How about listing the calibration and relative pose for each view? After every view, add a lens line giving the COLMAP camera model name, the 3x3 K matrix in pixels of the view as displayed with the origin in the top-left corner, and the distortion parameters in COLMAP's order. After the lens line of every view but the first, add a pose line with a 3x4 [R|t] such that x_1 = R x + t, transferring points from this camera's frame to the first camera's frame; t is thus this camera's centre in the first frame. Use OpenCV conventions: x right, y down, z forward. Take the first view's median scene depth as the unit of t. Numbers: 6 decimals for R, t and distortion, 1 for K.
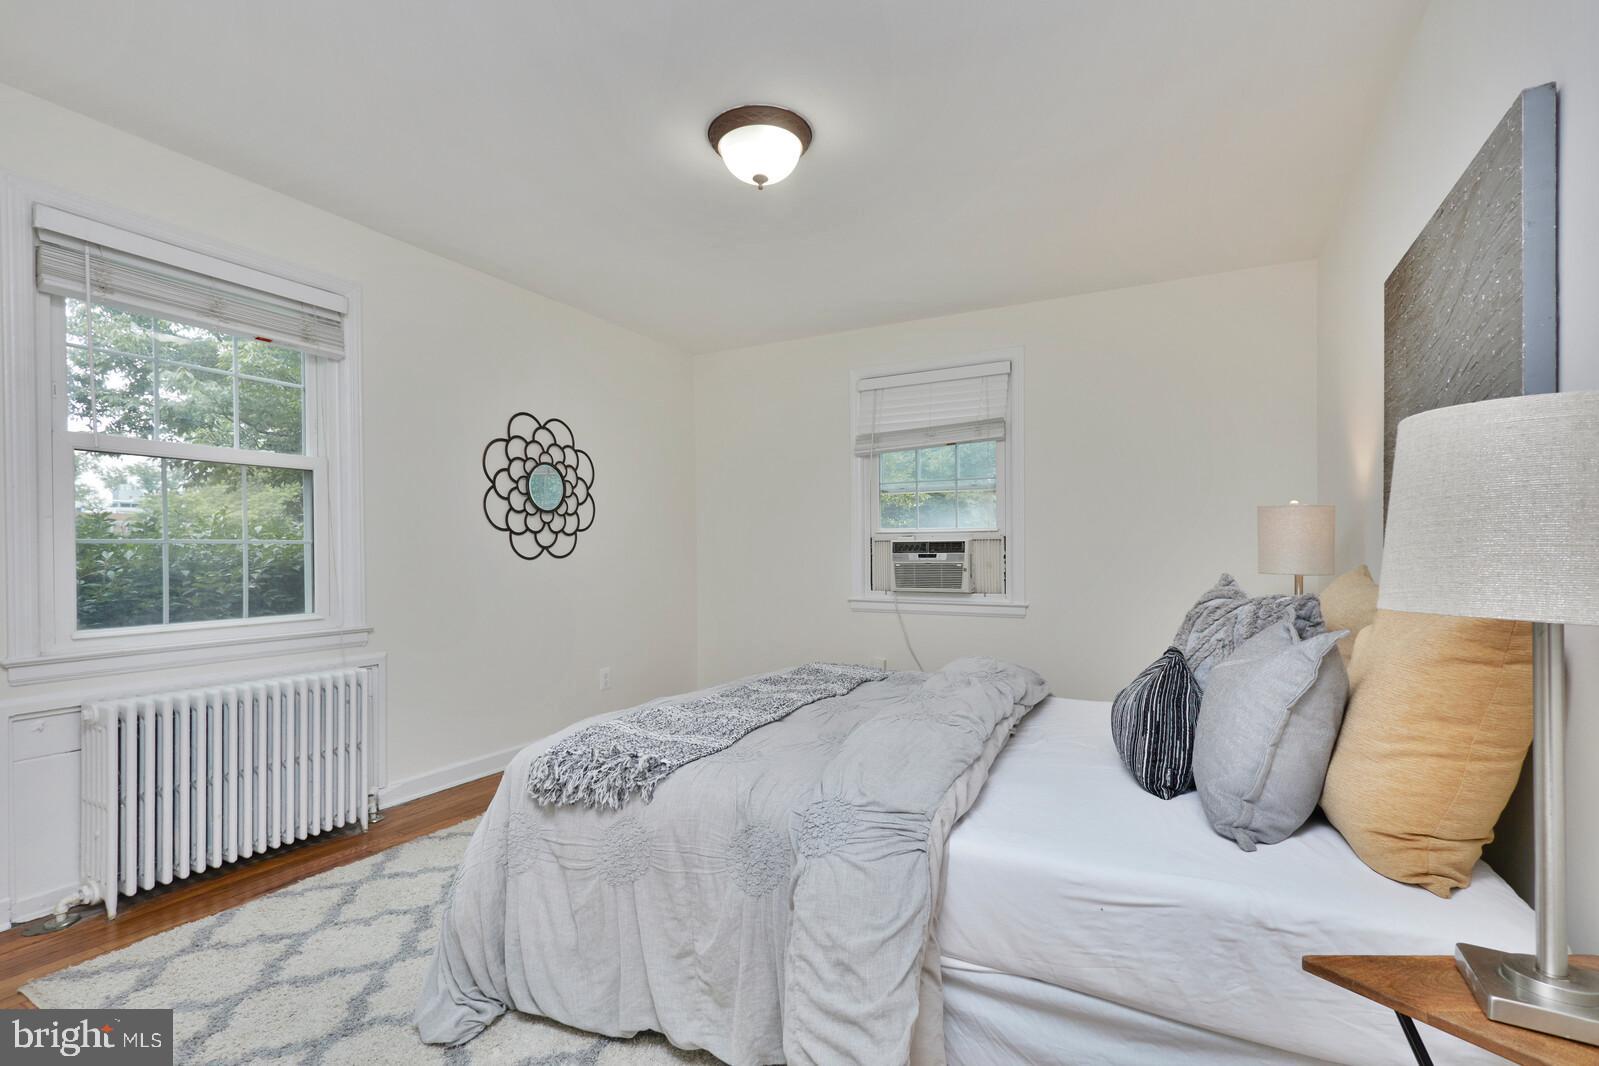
lens RADIAL K [[694.5, 0, 799.5], [0, 694.5, 533.0], [0, 0, 1]] dist [-0.000202, -0.000071]
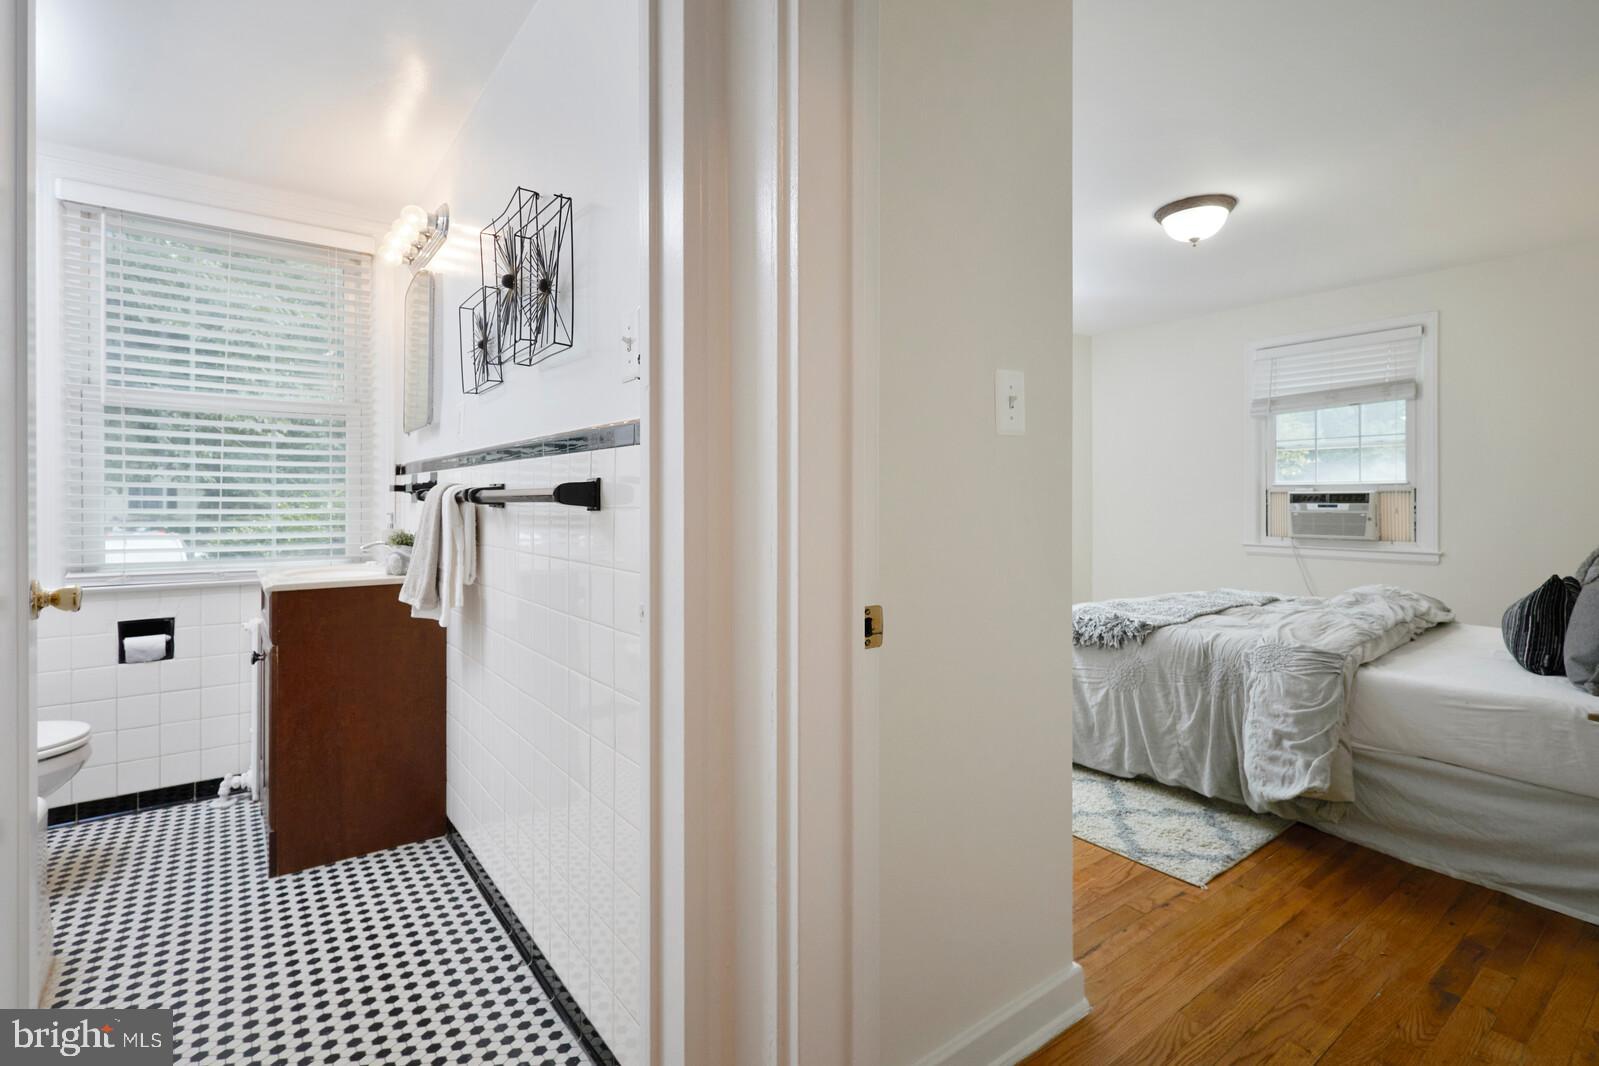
lens RADIAL K [[757.2, 0, 781.7], [0, 757.2, 495.0], [0, 0, 1]] dist [0.009095, -0.000165]
pose [[0.911741, 0.001689, -0.410762, -0.185110], [0.005289, 0.999860, 0.015852, -0.014690], [0.410731, -0.016626, 0.911605, -0.772530]]
